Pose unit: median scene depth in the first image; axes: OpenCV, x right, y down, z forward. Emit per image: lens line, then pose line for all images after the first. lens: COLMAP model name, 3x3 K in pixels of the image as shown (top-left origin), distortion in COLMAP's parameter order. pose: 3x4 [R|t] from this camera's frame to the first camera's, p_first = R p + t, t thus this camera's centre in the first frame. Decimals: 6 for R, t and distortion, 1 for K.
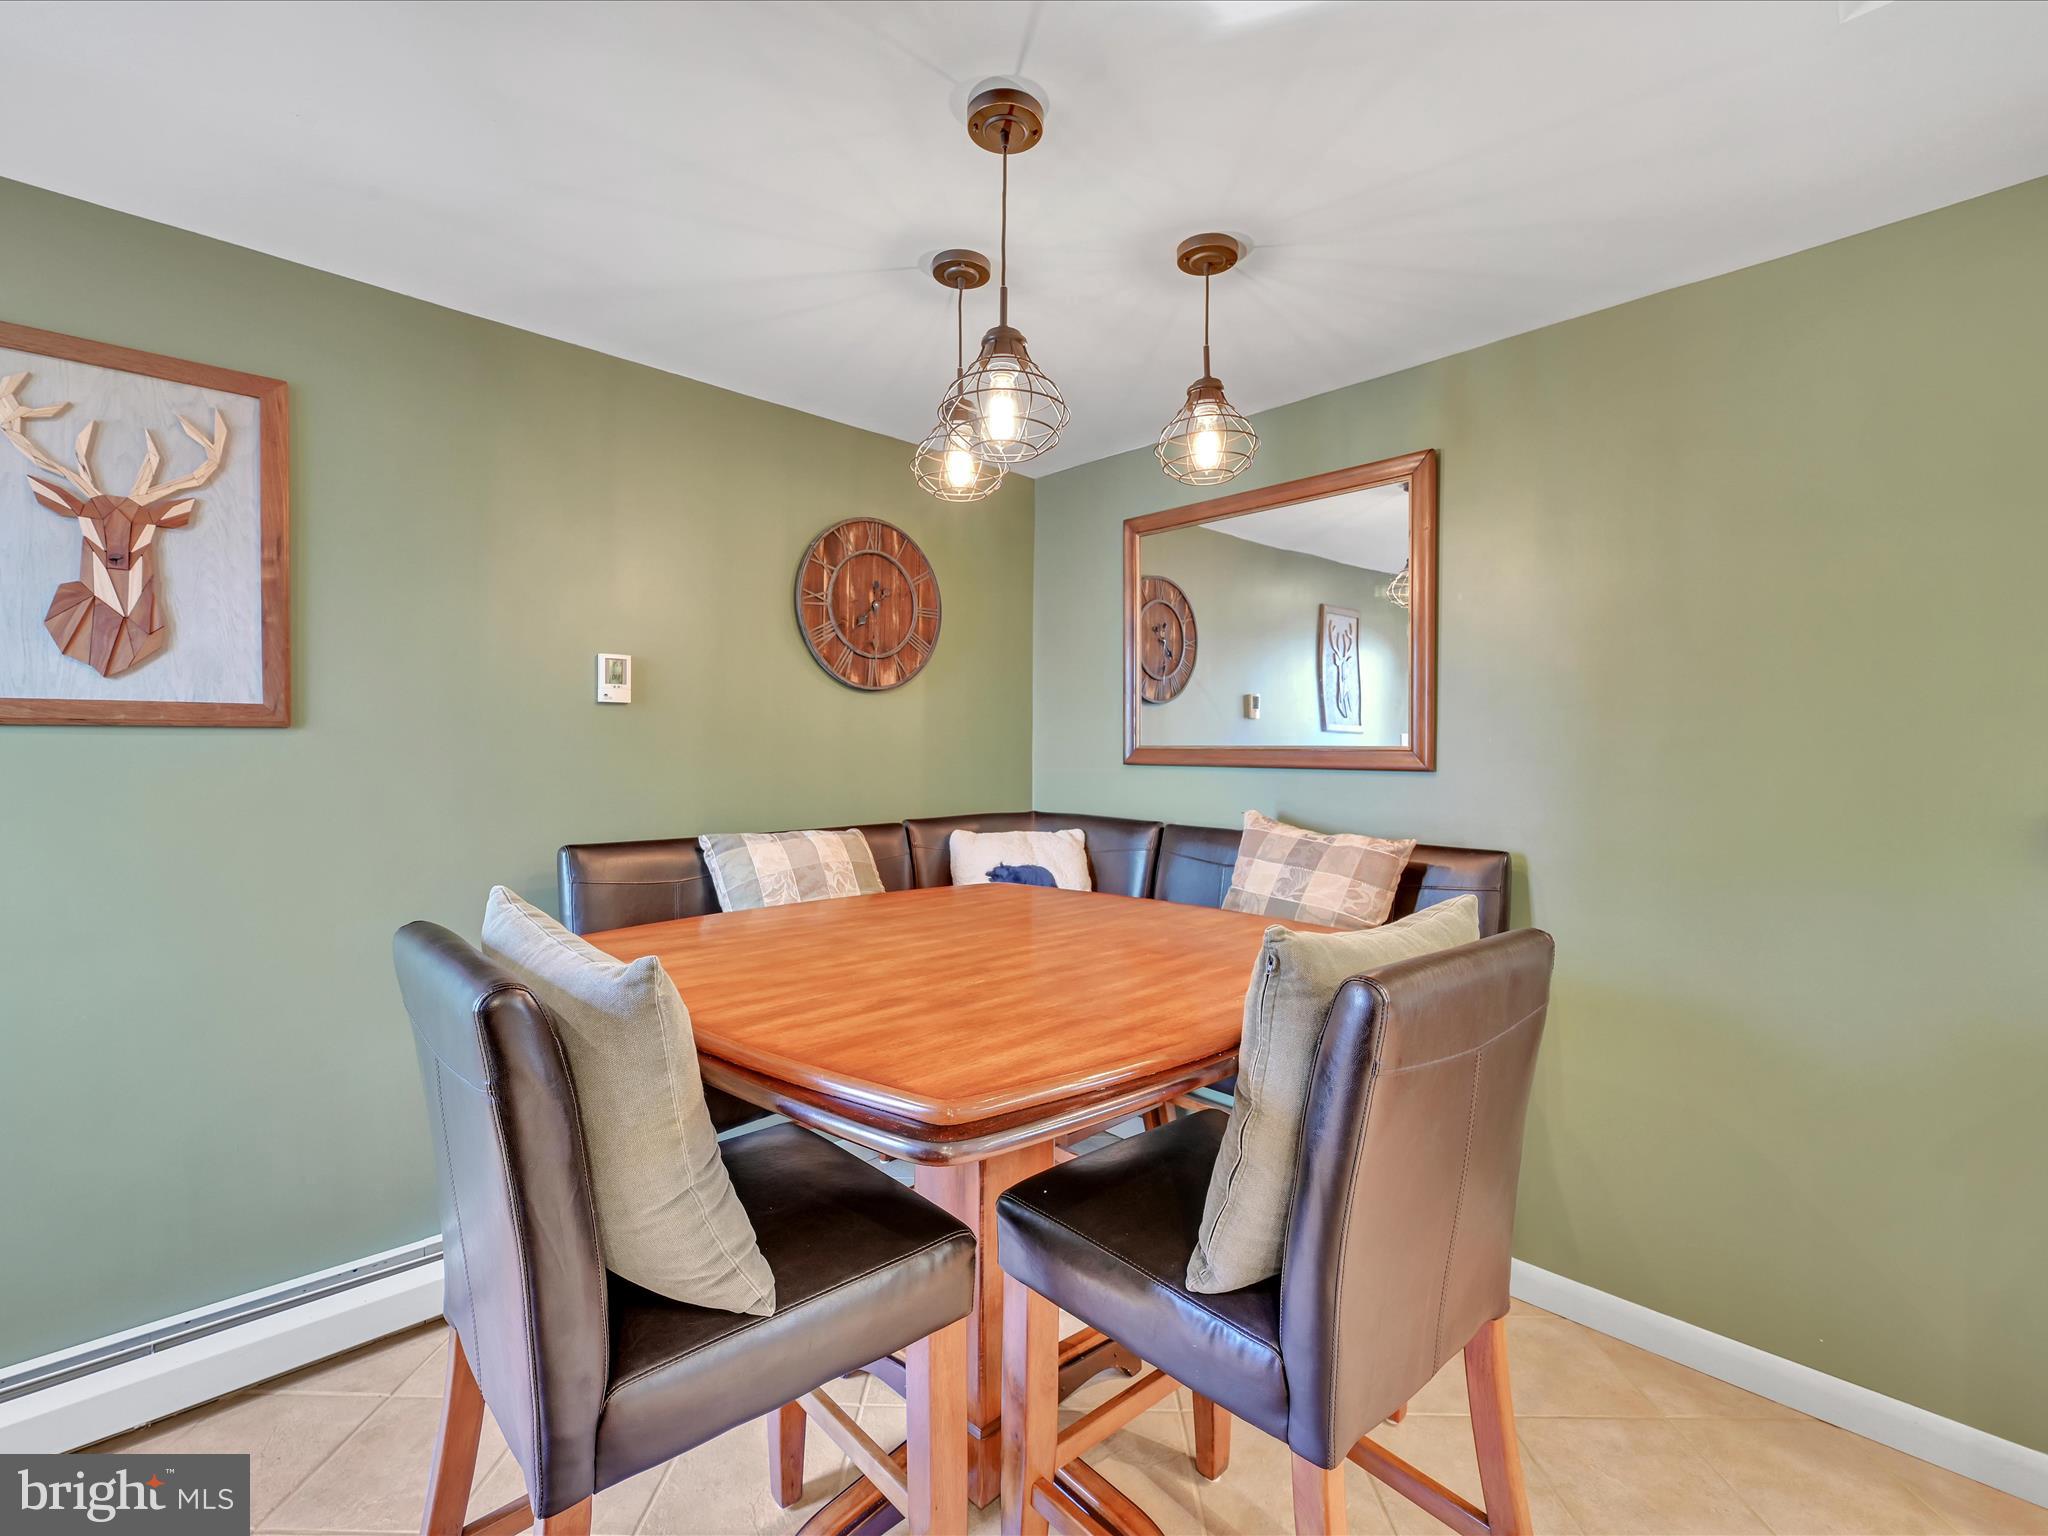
lens RADIAL K [[907.9, 0, 1010.5], [0, 907.9, 757.2], [0, 0, 1]] dist [-0.004294, -0.000224]
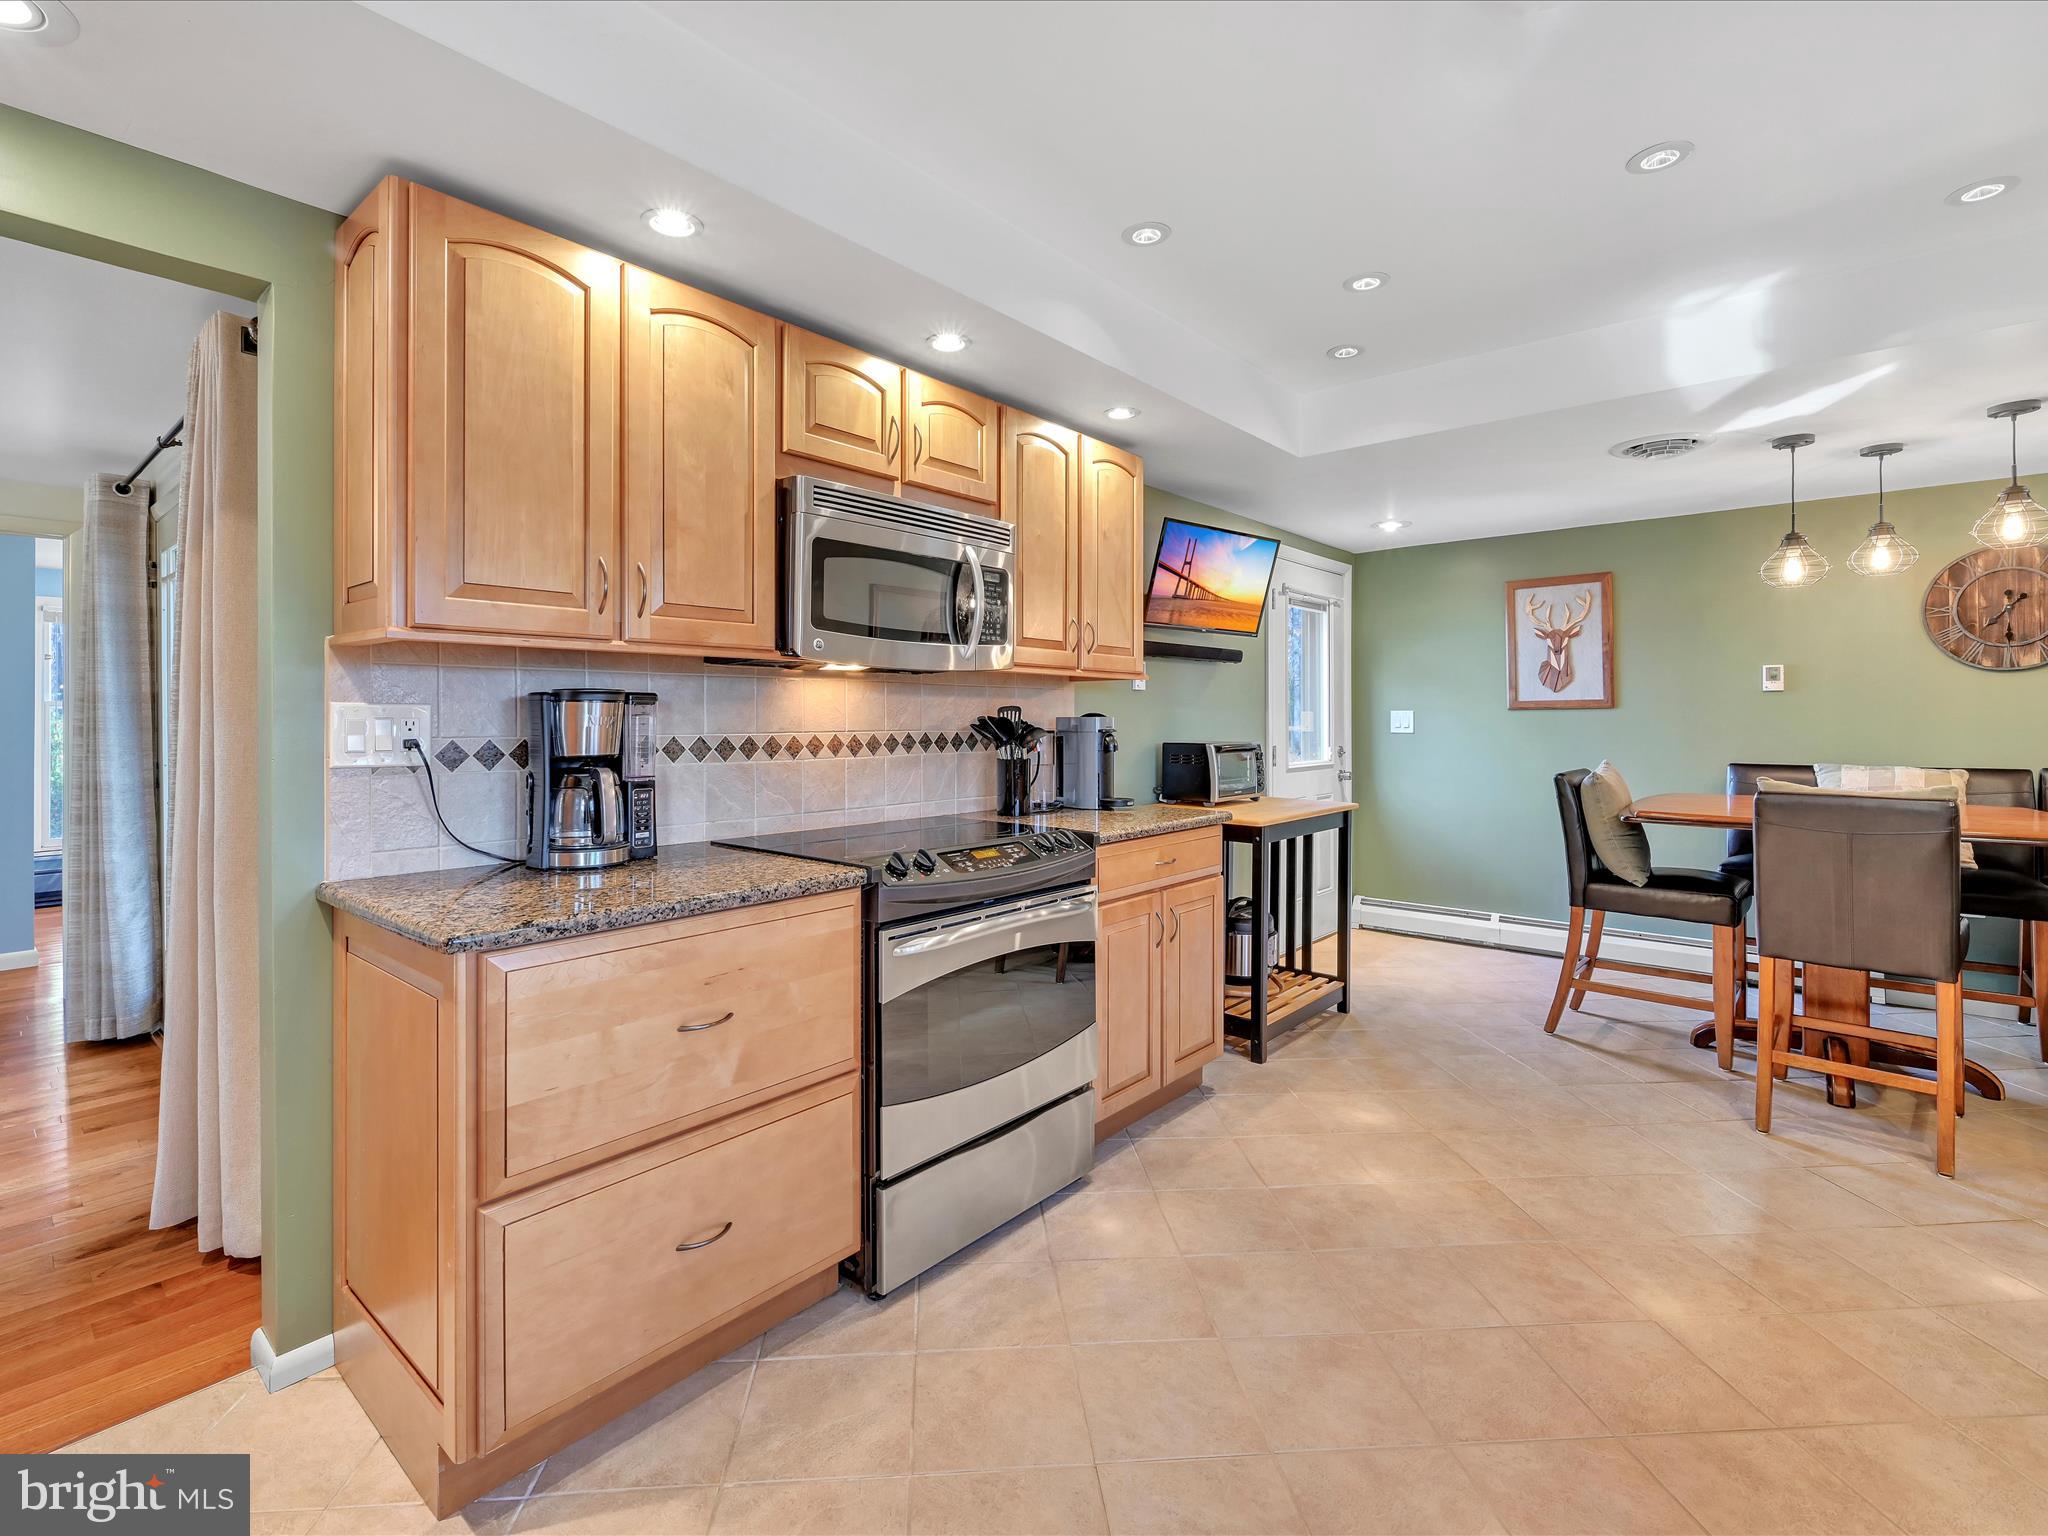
lens RADIAL K [[962.5, 0, 1012.6], [0, 962.5, 714.7], [0, 0, 1]] dist [0.001009, 0.000096]
pose [[0.093094, -0.008195, -0.995624, 1.761494], [-0.002121, 0.999962, -0.008429, 0.011279], [0.995655, 0.002896, 0.093073, -0.937297]]
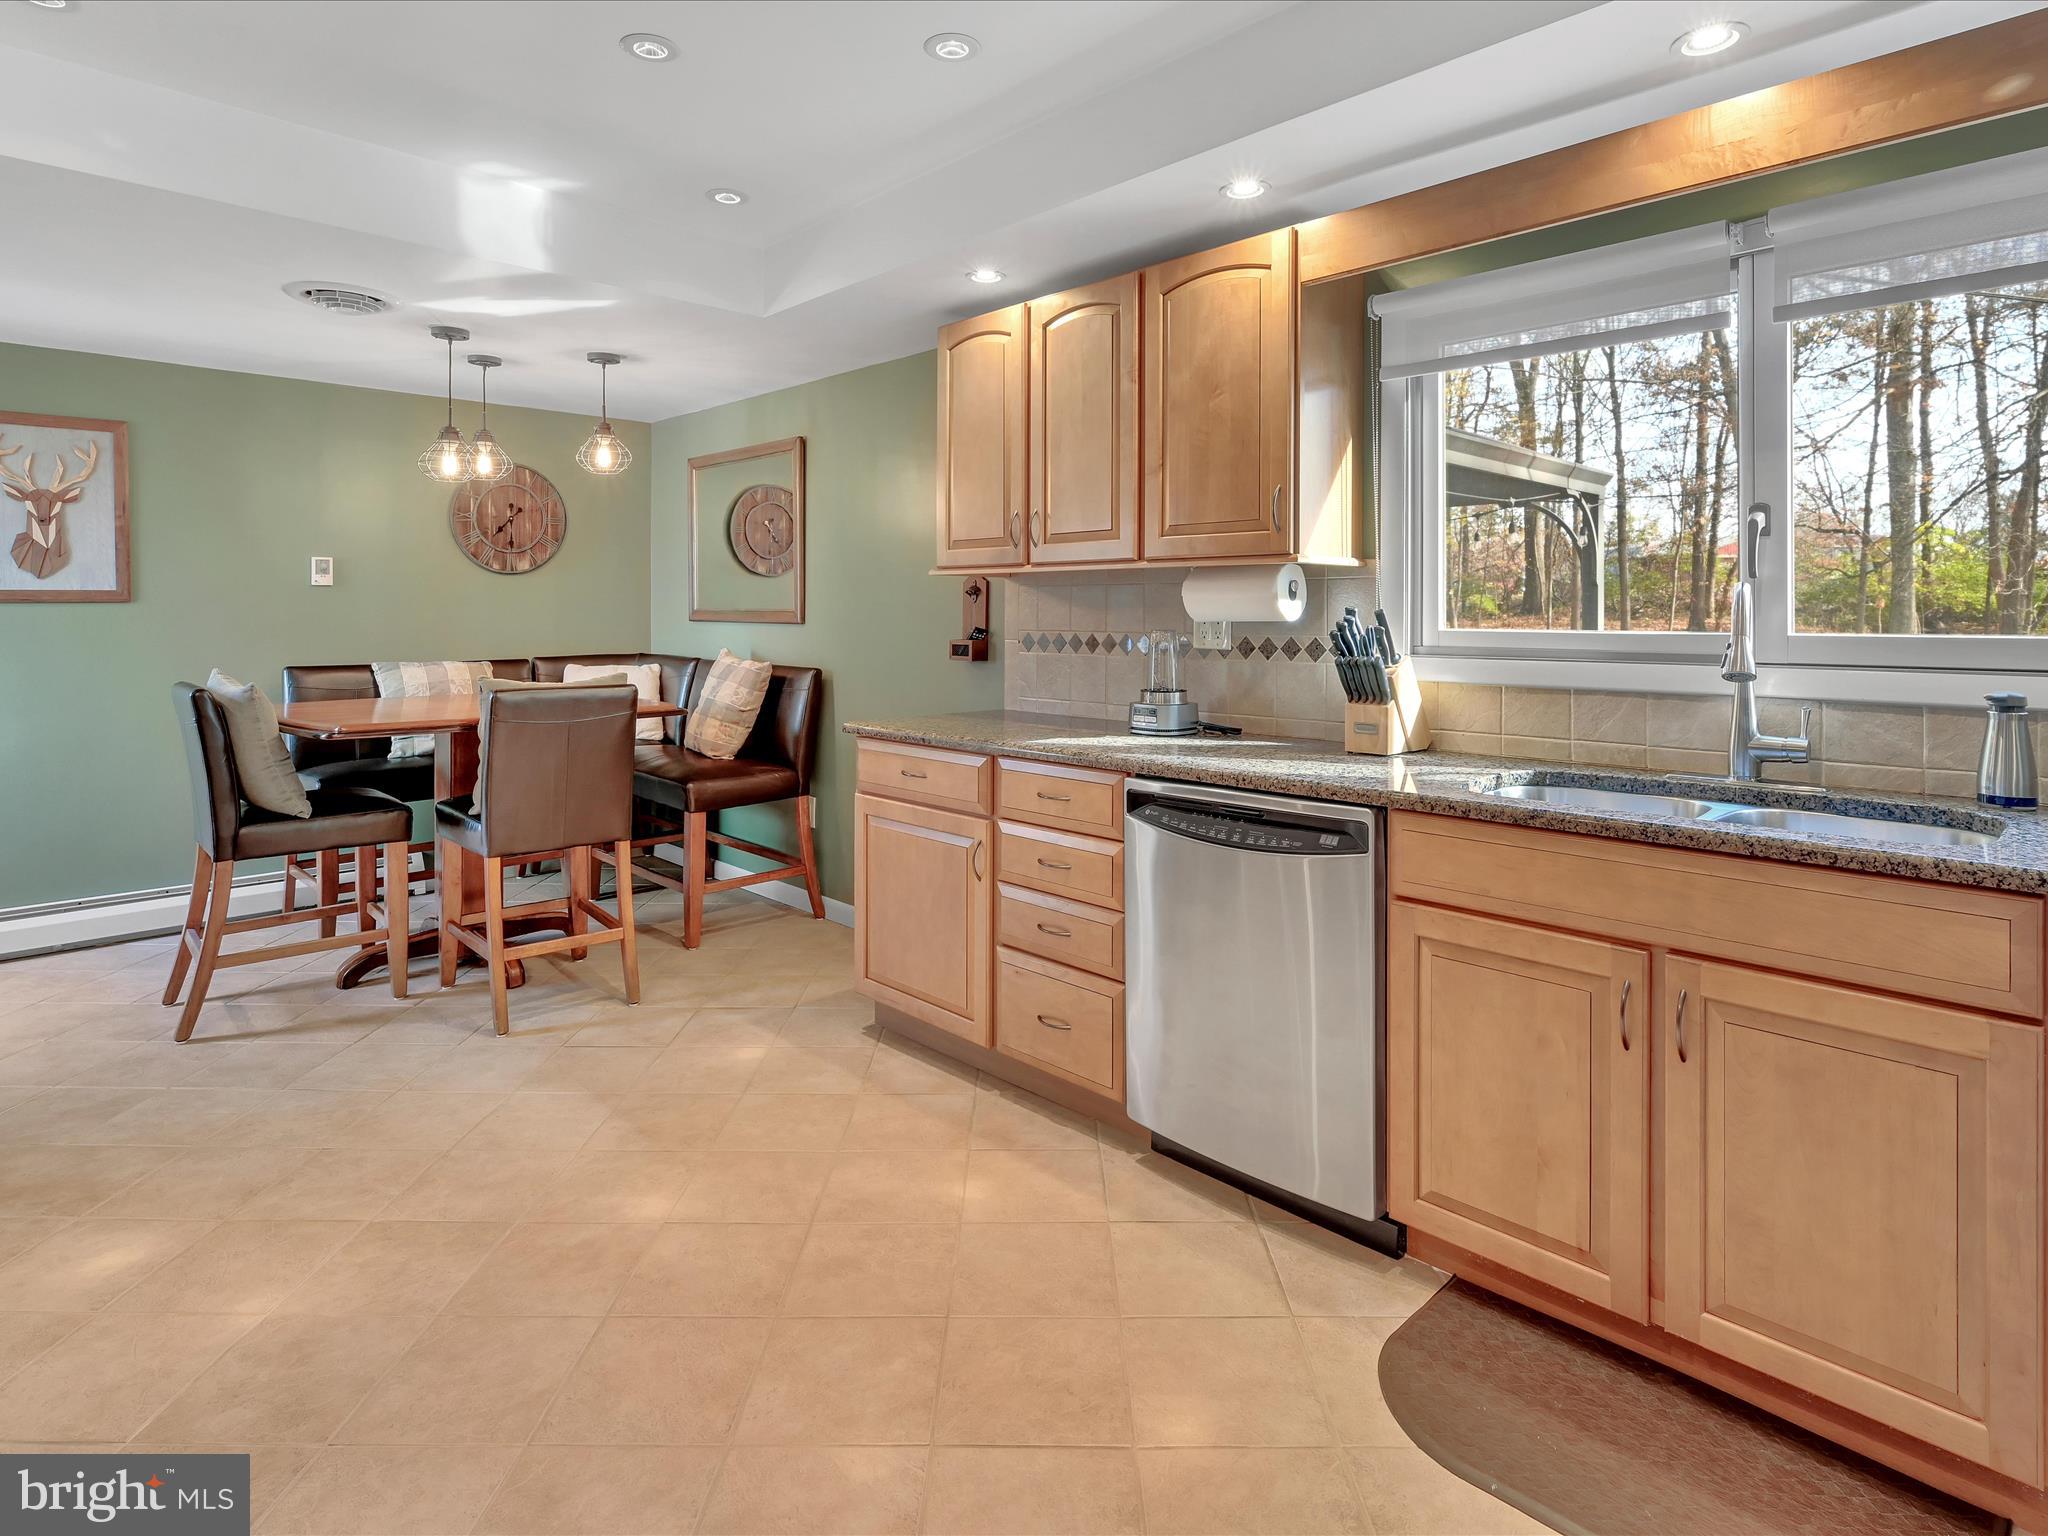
lens RADIAL K [[1098.3, 0, 1024.4], [0, 1098.3, 619.2], [0, 0, 1]] dist [-0.001870, -0.001757]
pose [[0.999908, -0.004385, 0.012856, 1.090180], [0.004361, 0.999989, 0.001850, 0.006945], [-0.012864, -0.001794, 0.999916, -1.374324]]
